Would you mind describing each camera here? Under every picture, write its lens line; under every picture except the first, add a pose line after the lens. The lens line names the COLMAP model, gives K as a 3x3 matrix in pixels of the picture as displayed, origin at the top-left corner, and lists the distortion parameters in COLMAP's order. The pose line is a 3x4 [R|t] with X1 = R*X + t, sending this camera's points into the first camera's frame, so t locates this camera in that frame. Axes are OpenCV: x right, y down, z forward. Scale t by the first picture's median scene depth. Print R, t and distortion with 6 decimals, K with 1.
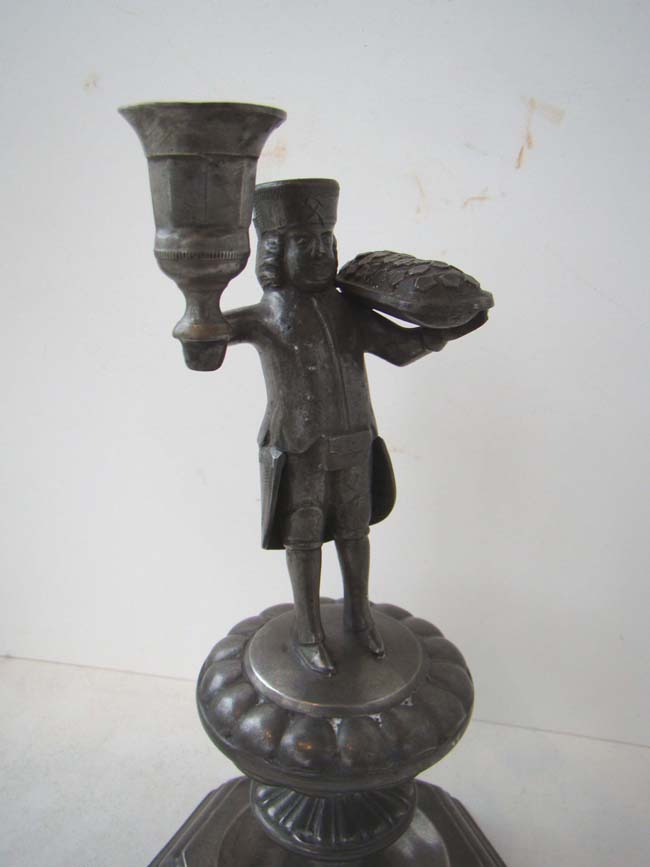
lens RADIAL K [[778.1, 0, 325.0], [0, 778.1, 433.5], [0, 0, 1]] dist [-0.147664, 0.005551]
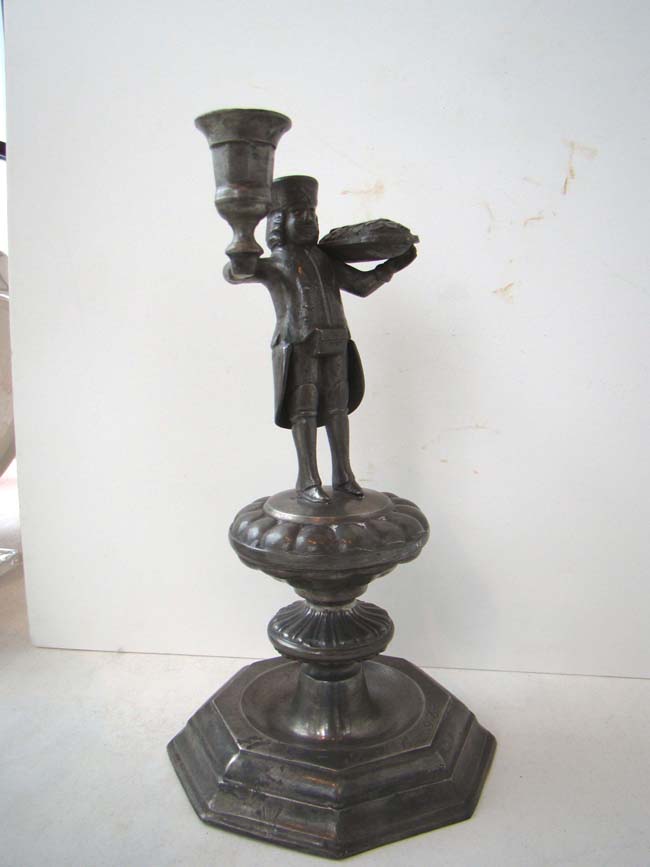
lens RADIAL K [[778.1, 0, 325.0], [0, 778.1, 433.5], [0, 0, 1]] dist [-0.147664, 0.005551]
pose [[0.997042, -0.037686, 0.066988, -0.093479], [0.048535, 0.984499, -0.168542, 0.452538], [-0.059598, 0.171294, 0.983416, -0.466090]]
